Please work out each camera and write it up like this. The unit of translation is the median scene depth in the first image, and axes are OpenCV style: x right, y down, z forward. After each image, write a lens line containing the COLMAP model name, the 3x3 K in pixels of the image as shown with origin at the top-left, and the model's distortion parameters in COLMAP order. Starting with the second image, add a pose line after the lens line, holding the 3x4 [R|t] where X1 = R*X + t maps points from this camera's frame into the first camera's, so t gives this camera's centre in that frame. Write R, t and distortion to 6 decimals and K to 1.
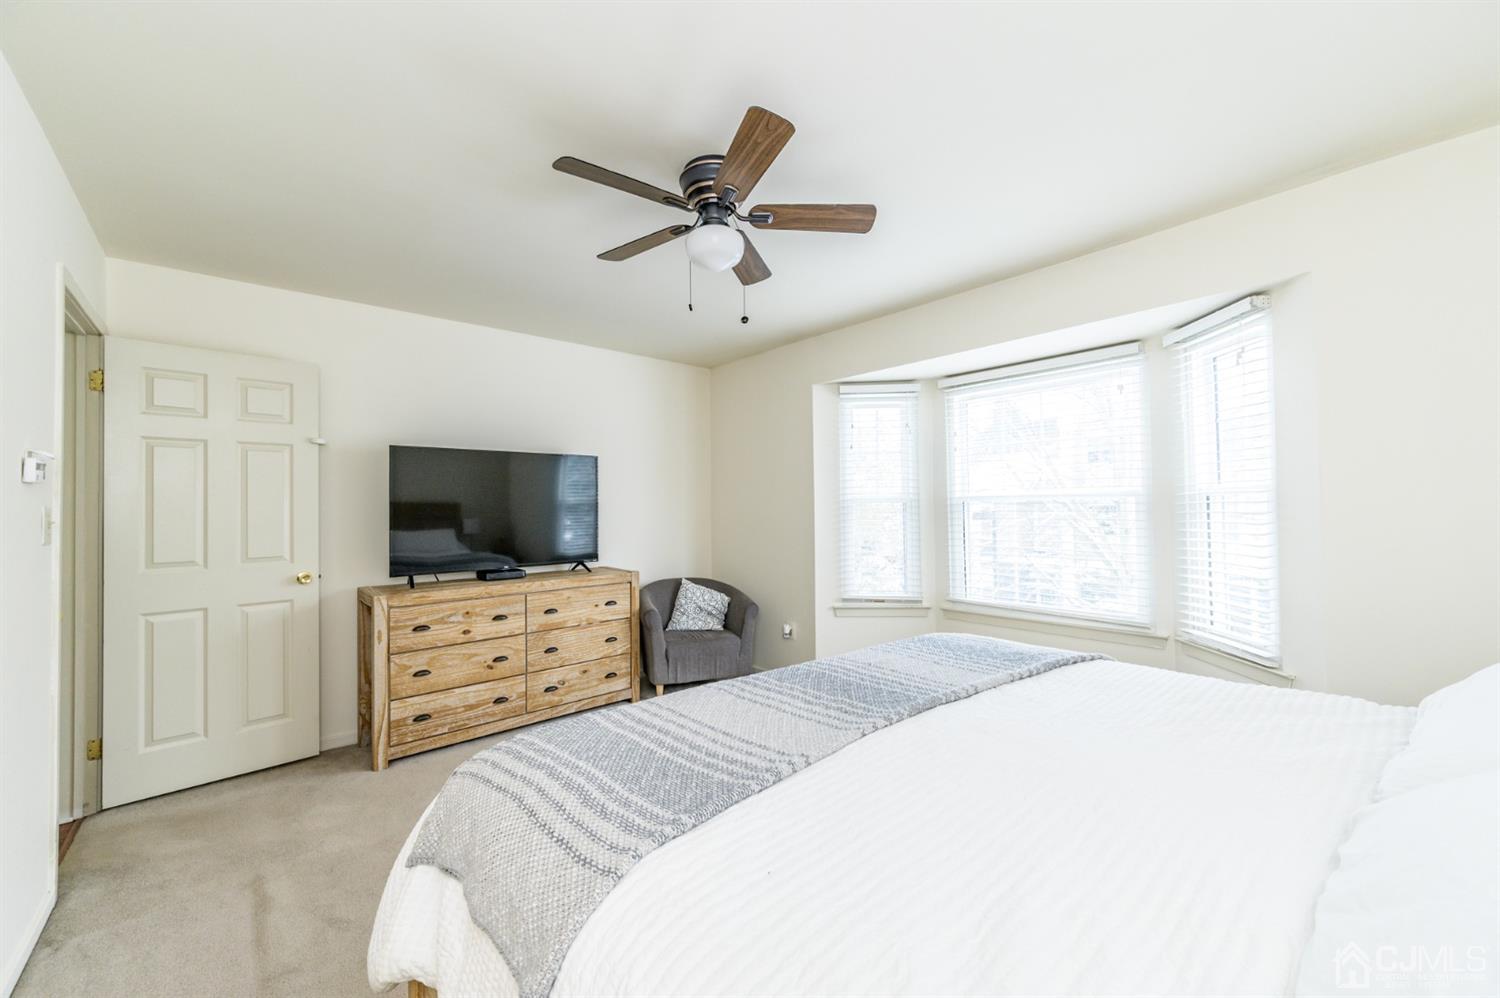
lens RADIAL K [[592.3, 0, 739.9], [0, 592.3, 501.9], [0, 0, 1]] dist [0.000989, 0.000617]
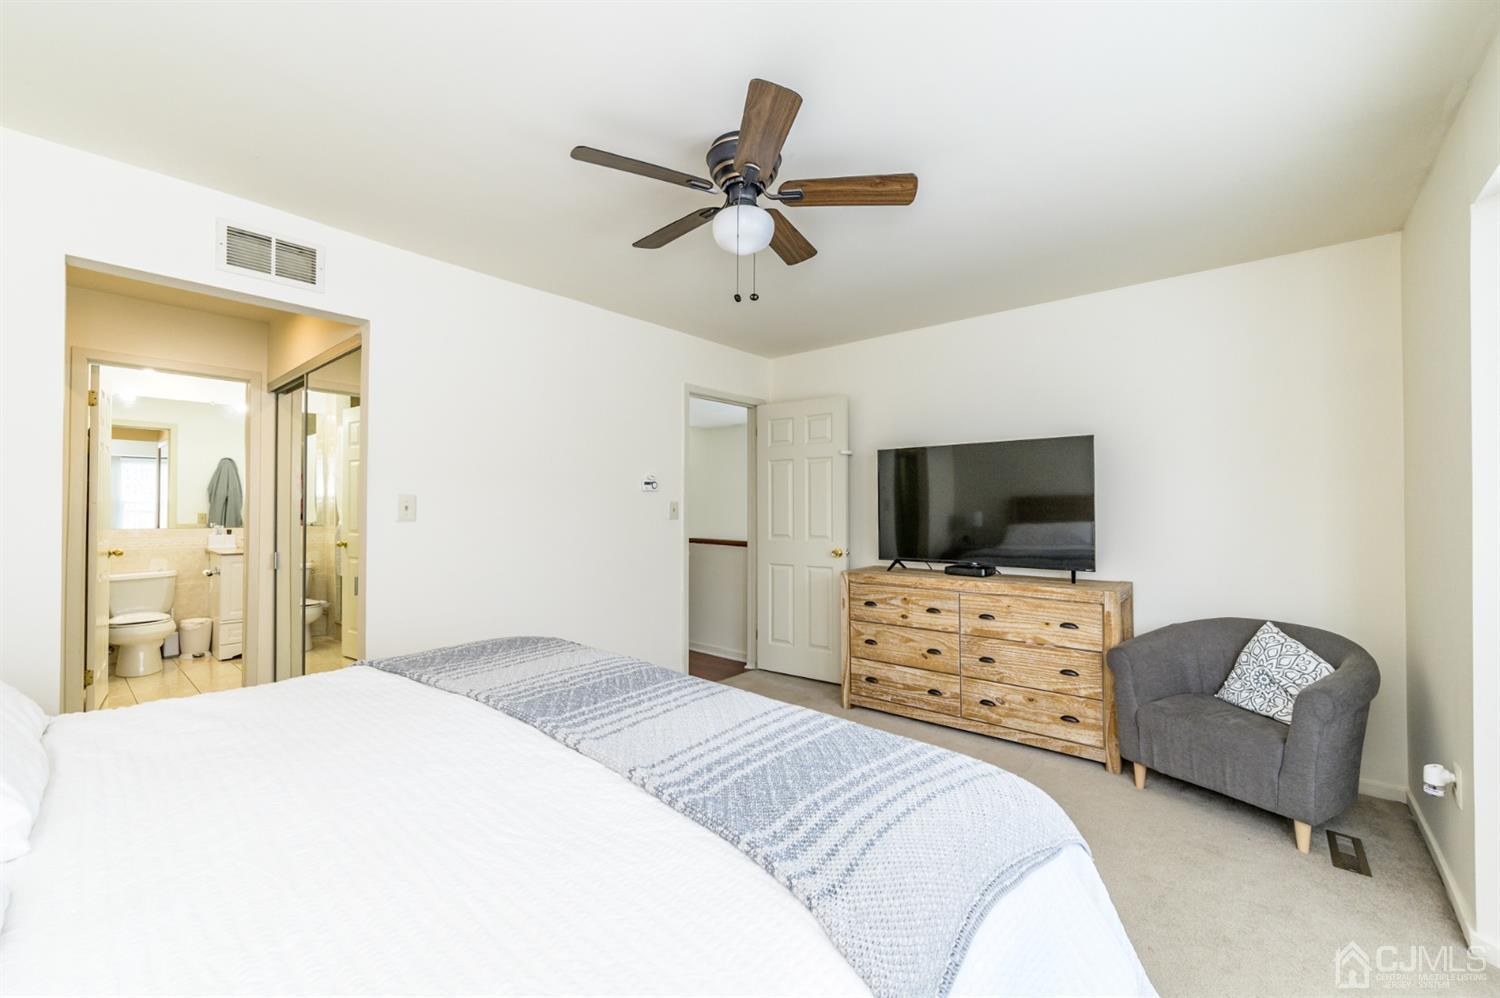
lens RADIAL K [[592.3, 0, 745.5], [0, 592.3, 499.2], [0, 0, 1]] dist [0.000989, 0.000617]
pose [[0.153867, -0.002582, -0.988088, 0.531946], [0.011317, 0.999936, -0.000851, 0.002118], [0.988027, -0.011052, 0.153886, 0.514544]]
